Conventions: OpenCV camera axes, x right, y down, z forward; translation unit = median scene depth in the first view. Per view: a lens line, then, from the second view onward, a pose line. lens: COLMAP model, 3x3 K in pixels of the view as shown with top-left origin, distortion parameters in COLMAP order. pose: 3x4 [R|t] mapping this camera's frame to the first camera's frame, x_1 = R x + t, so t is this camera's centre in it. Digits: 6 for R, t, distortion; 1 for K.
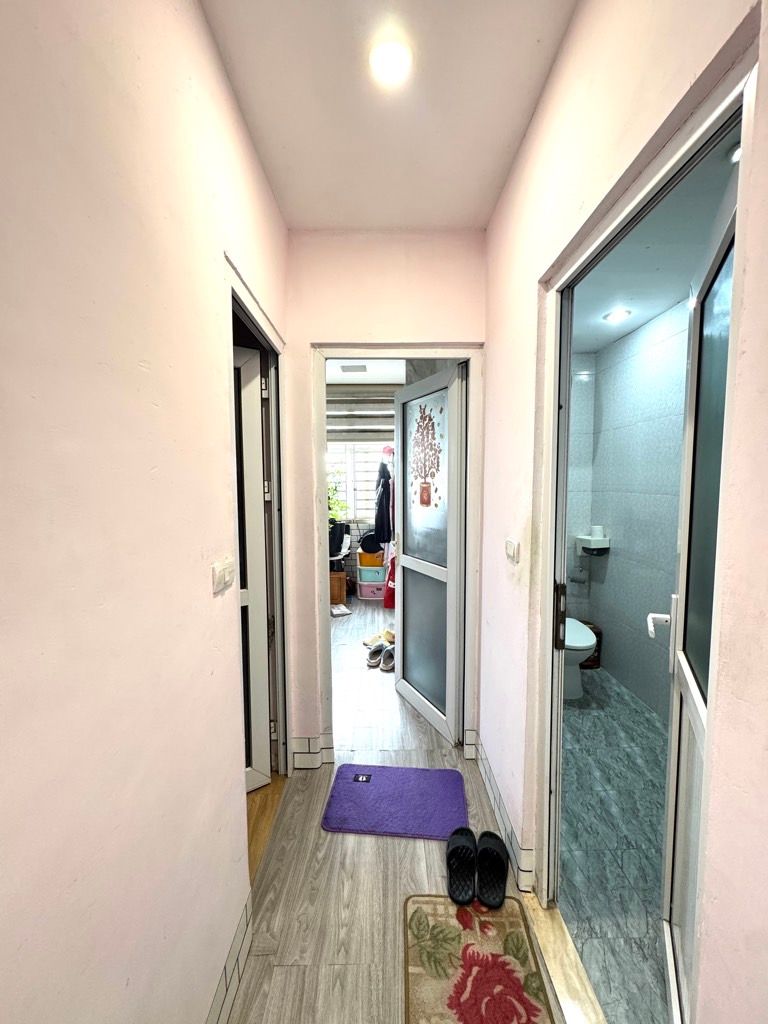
lens RADIAL K [[409.6, 0, 383.9], [0, 409.6, 513.1], [0, 0, 1]] dist [-0.000929, 0.000520]
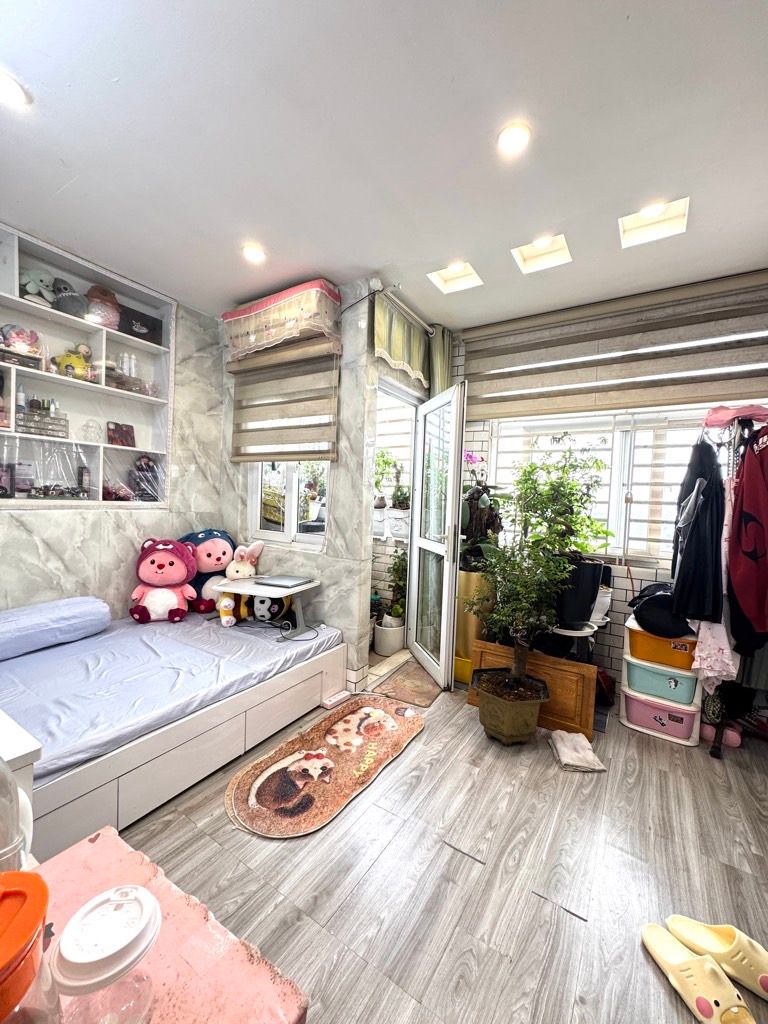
lens RADIAL K [[409.6, 0, 386.8], [0, 409.6, 515.5], [0, 0, 1]] dist [-0.000929, 0.000520]
pose [[0.840991, 0.064479, -0.537193, -0.050950], [-0.086630, 0.996111, -0.016059, -0.003673], [0.534069, 0.060043, 0.843306, 0.423363]]
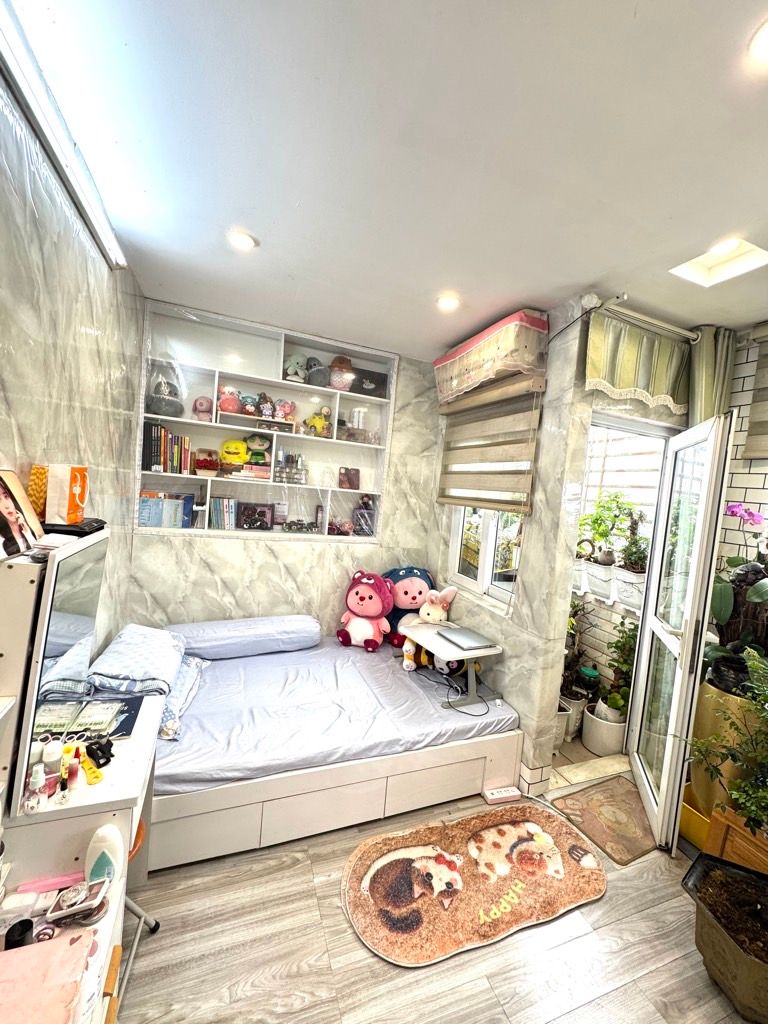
lens RADIAL K [[409.6, 0, 384.6], [0, 409.6, 515.1], [0, 0, 1]] dist [-0.000929, 0.000520]
pose [[0.354090, 0.099090, -0.929947, -0.029777], [-0.159979, 0.986132, 0.044163, -0.072054], [0.921427, 0.133134, 0.365032, 0.518642]]
